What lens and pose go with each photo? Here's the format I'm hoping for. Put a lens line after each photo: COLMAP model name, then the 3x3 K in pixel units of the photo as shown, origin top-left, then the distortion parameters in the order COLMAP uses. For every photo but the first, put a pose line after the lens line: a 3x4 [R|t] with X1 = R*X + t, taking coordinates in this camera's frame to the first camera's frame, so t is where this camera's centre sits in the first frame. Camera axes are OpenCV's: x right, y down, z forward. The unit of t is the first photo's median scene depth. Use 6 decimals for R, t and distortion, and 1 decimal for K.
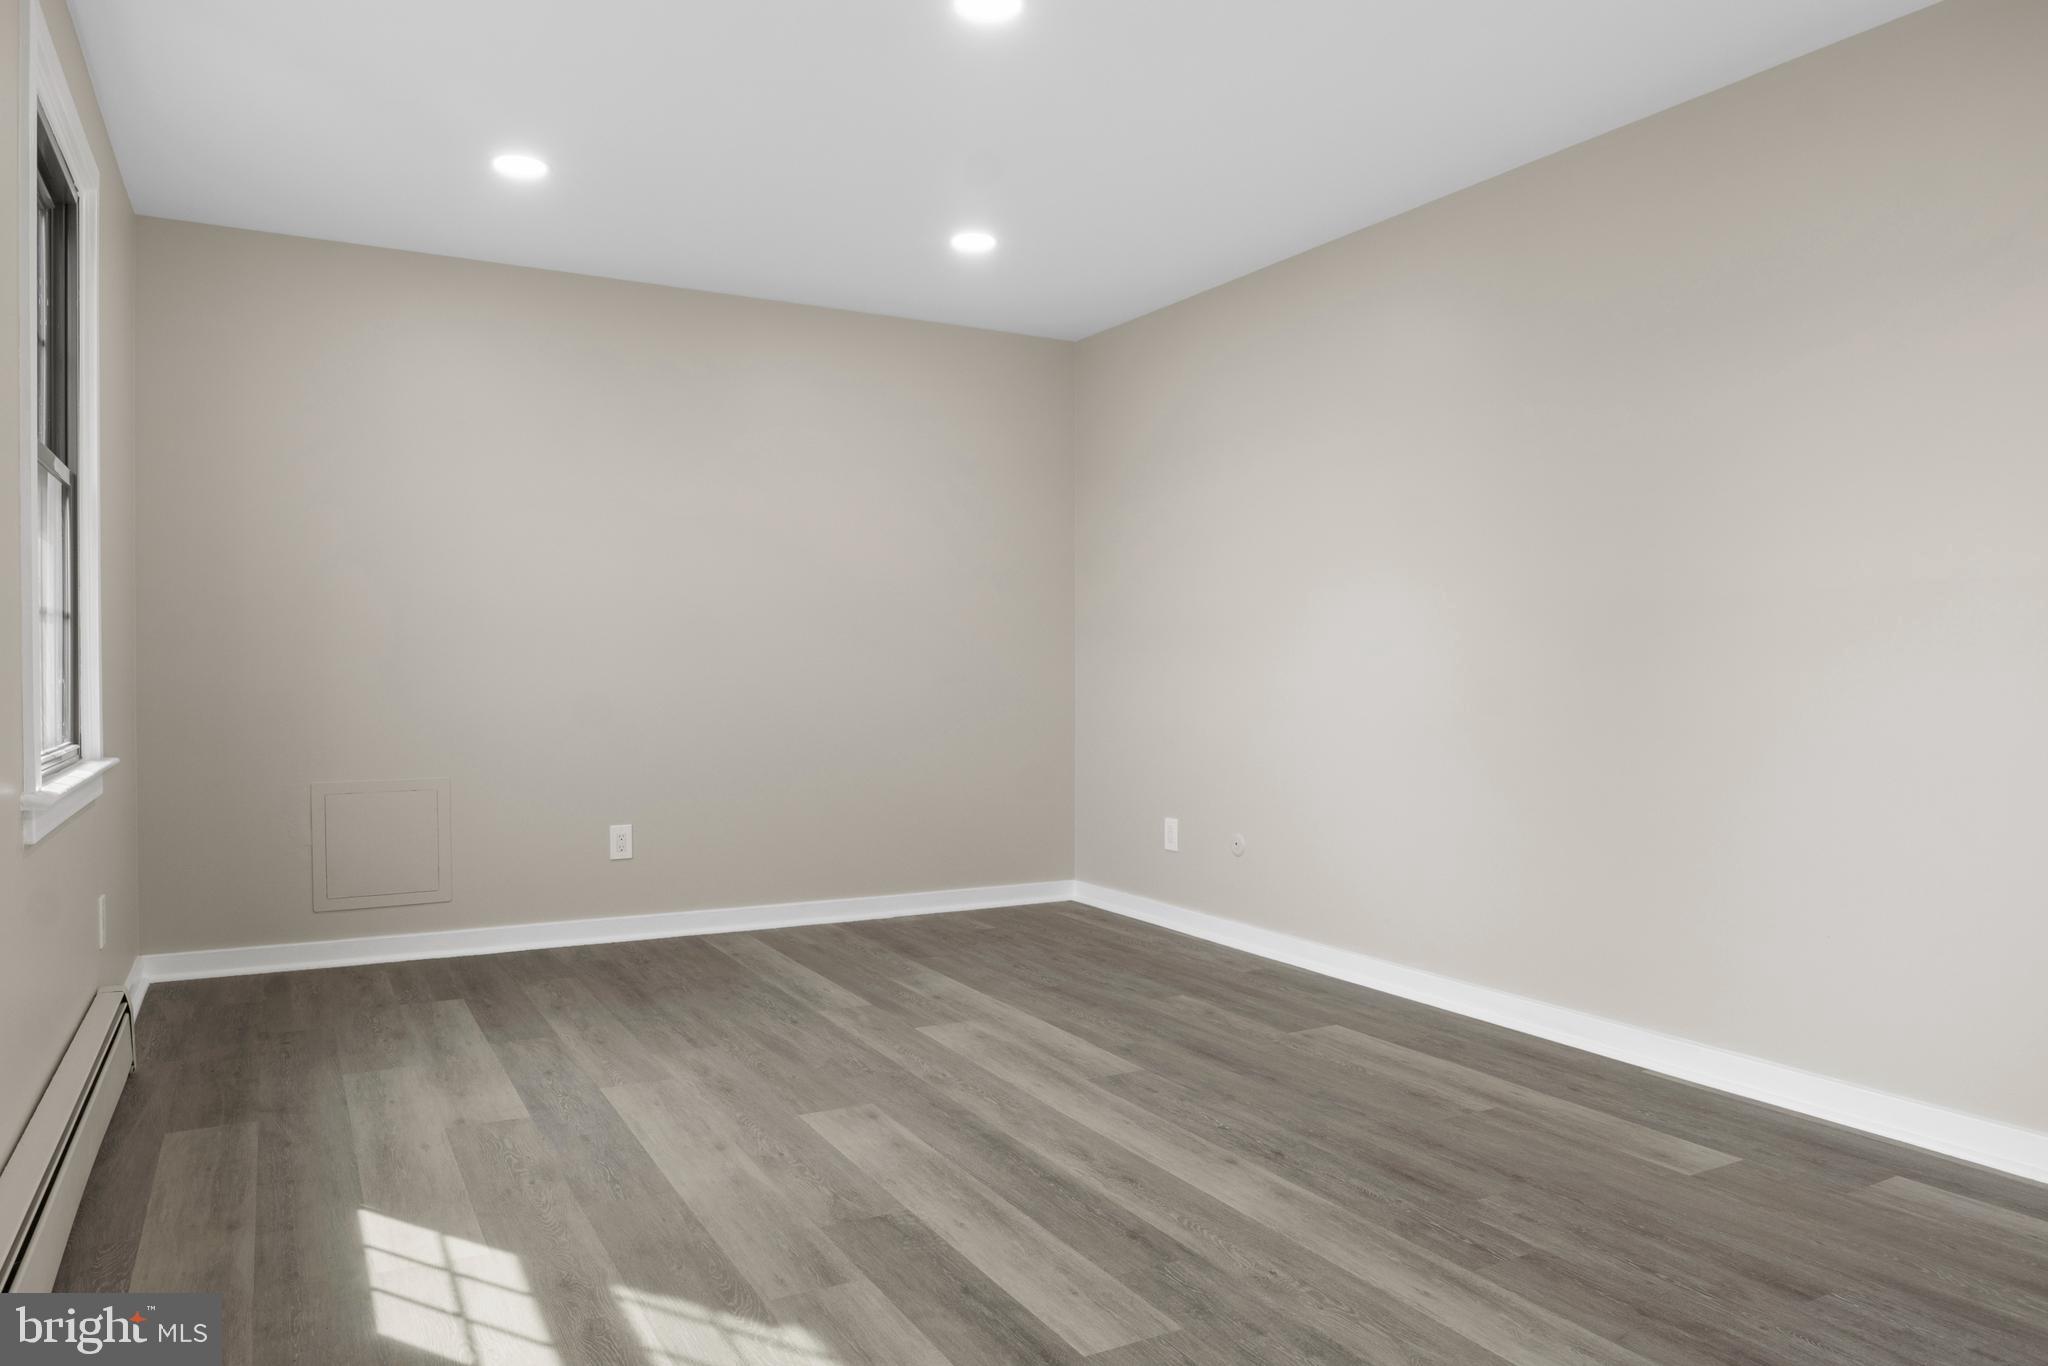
lens RADIAL K [[1382.7, 0, 1023.6], [0, 1382.7, 680.1], [0, 0, 1]] dist [-0.023382, -0.000711]
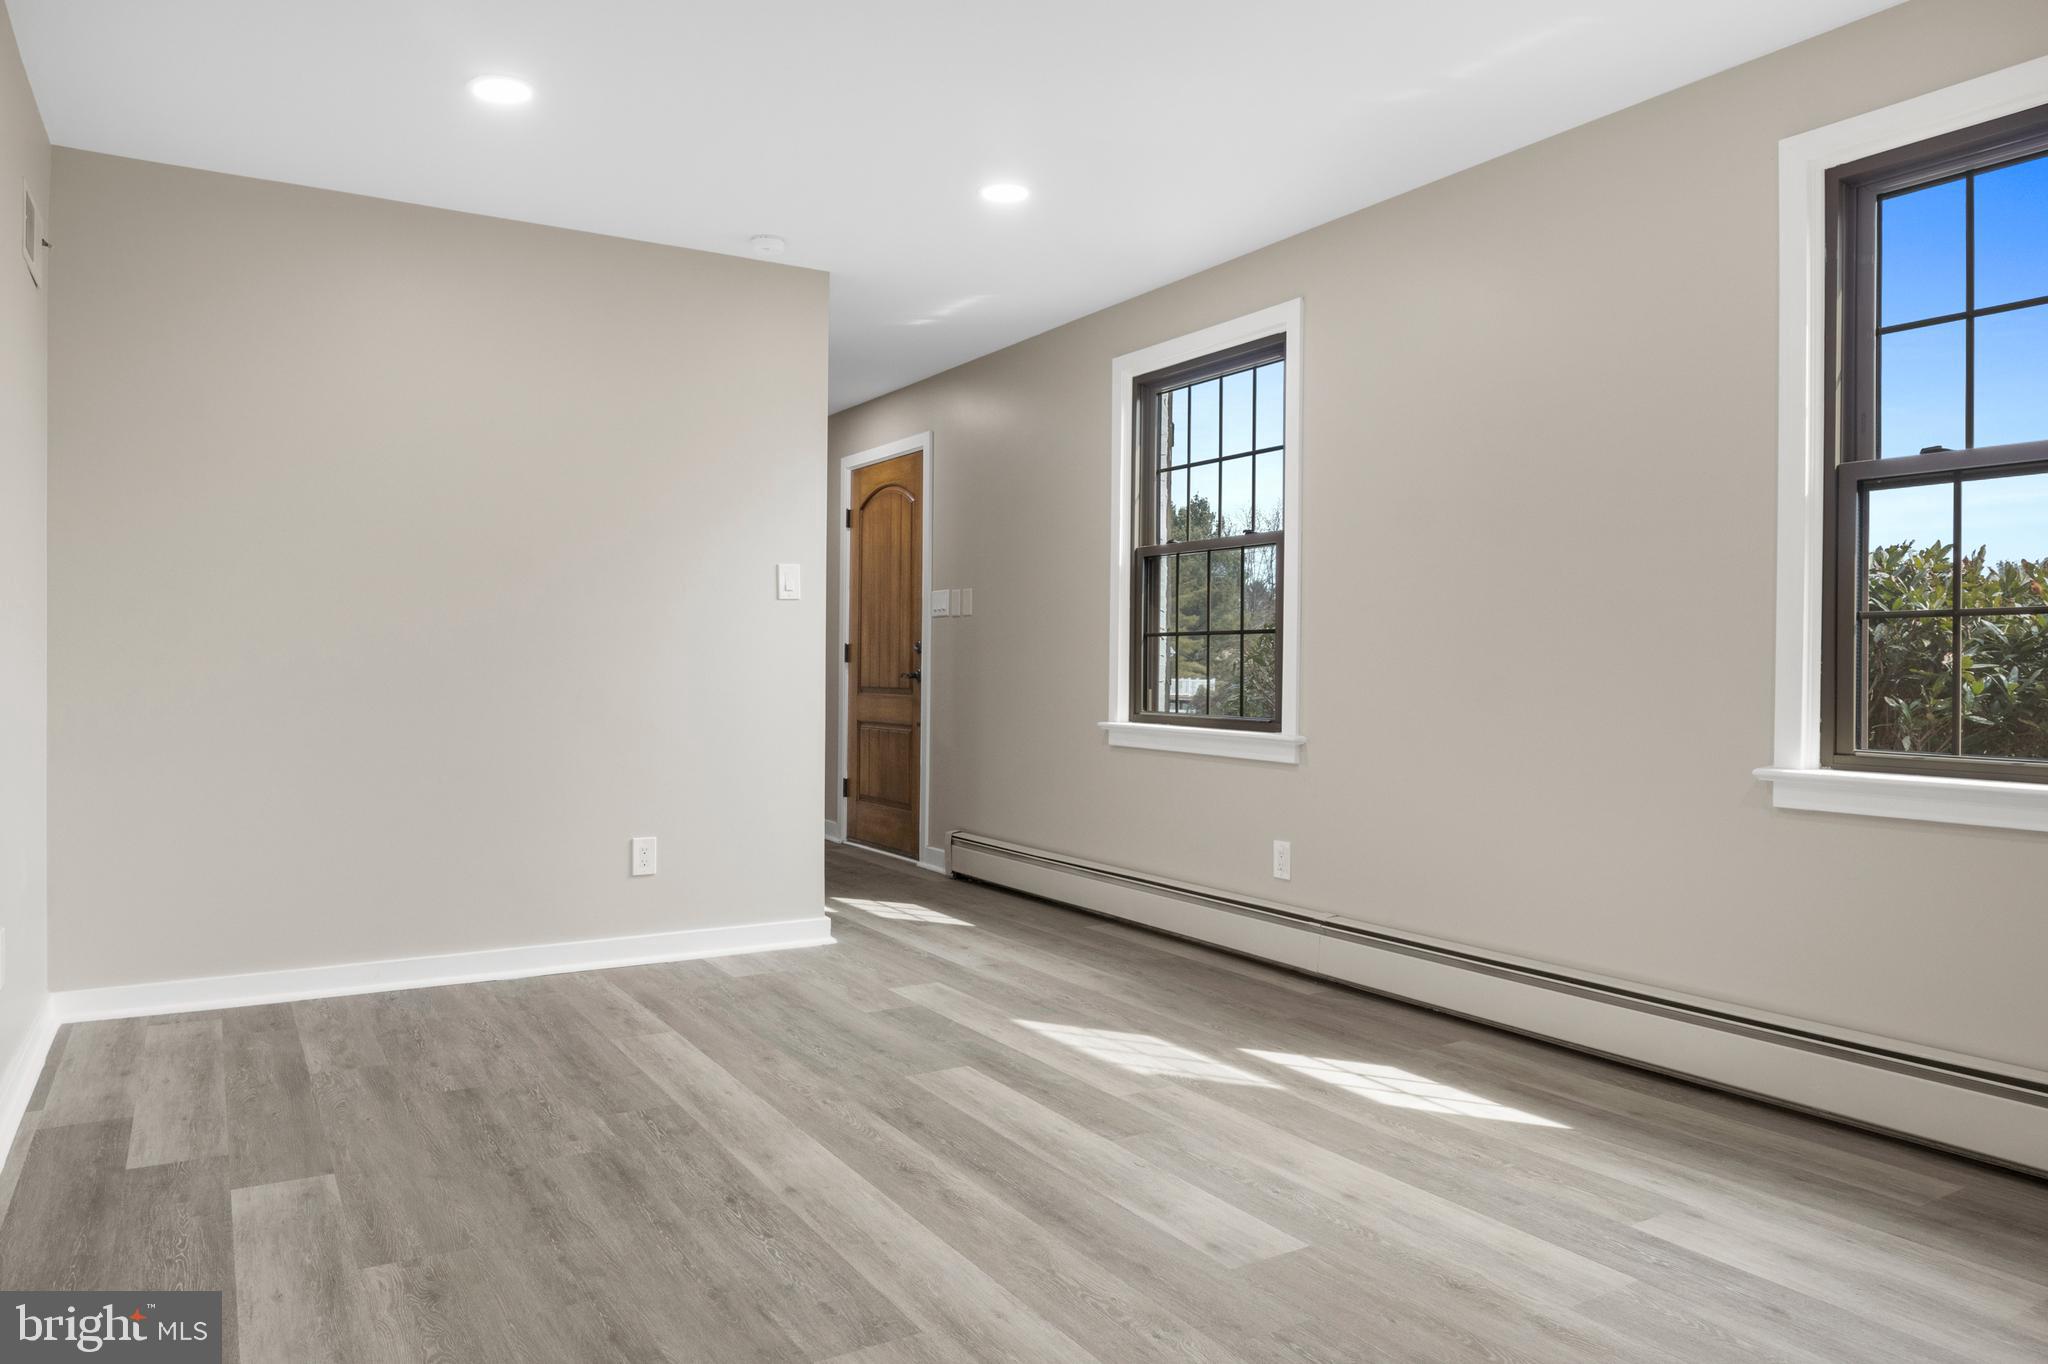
lens RADIAL K [[1382.7, 0, 1019.2], [0, 1382.7, 689.3], [0, 0, 1]] dist [-0.023382, -0.000711]
pose [[-0.999364, -0.008786, -0.034550, 0.031750], [-0.009656, 0.999639, 0.025091, -0.014490], [0.034317, 0.025409, -0.999088, 1.955184]]
